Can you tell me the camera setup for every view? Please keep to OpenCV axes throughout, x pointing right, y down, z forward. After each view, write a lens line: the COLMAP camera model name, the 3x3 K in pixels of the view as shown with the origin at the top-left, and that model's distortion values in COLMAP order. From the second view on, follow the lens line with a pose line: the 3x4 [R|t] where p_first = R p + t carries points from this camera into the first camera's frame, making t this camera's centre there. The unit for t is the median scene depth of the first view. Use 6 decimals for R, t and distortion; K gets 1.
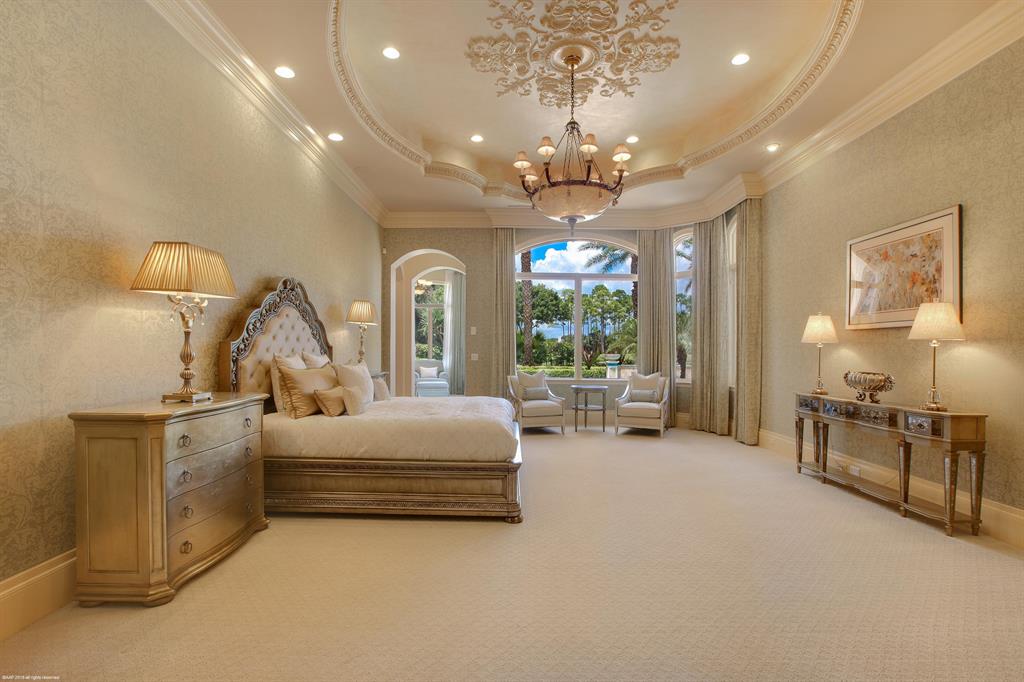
lens RADIAL K [[487.2, 0, 507.7], [0, 487.2, 350.2], [0, 0, 1]] dist [-0.037789, 0.006111]
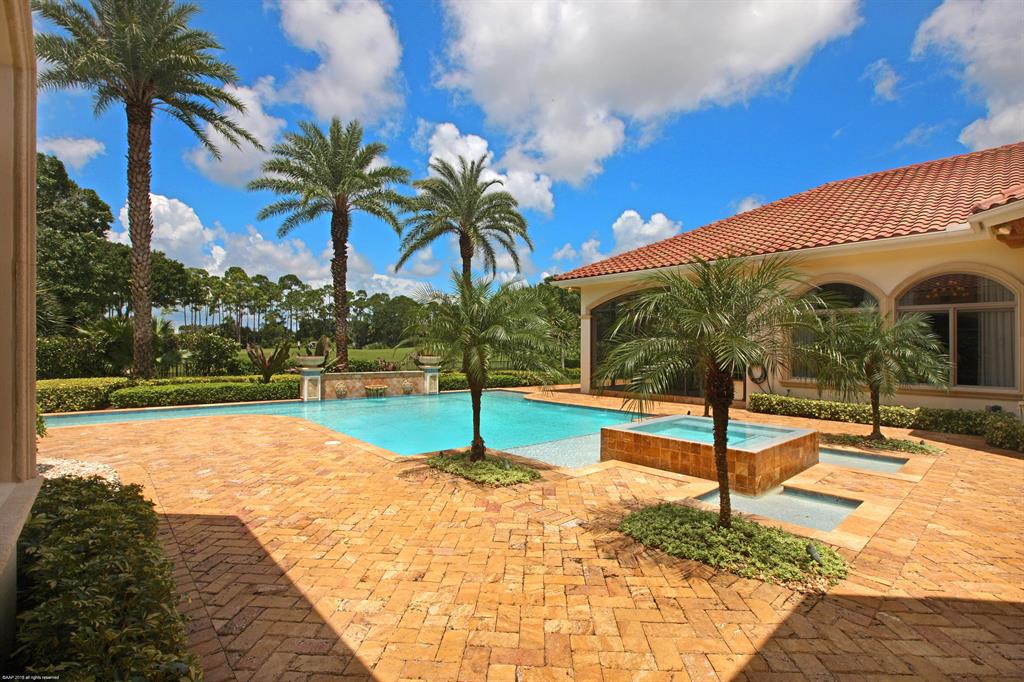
lens RADIAL K [[487.2, 0, 511.8], [0, 487.2, 341.5], [0, 0, 1]] dist [-0.037789, 0.006111]
pose [[0.751159, 0.008193, 0.660071, 0.031592], [-0.004193, 0.999962, -0.007641, -0.039378], [-0.660108, 0.002972, 0.751165, 2.215236]]
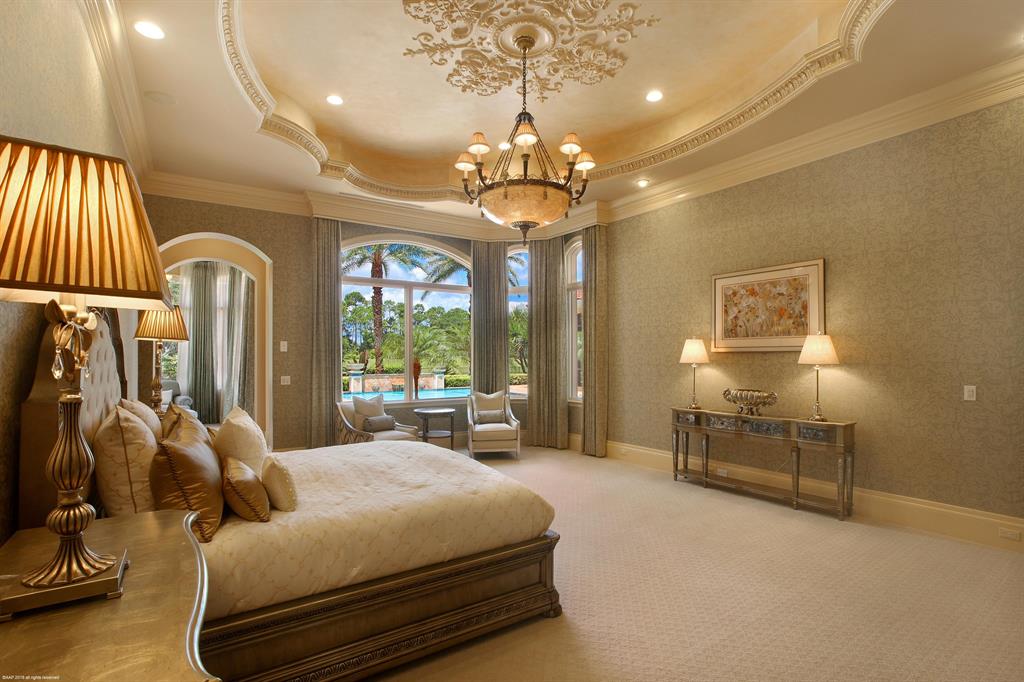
lens RADIAL K [[487.2, 0, 511.9], [0, 487.2, 344.4], [0, 0, 1]] dist [-0.037789, 0.006111]
pose [[0.826009, 0.002191, 0.563653, -0.370757], [0.010630, 0.999754, -0.019463, -0.045096], [-0.563557, 0.022068, 0.825783, 0.314921]]
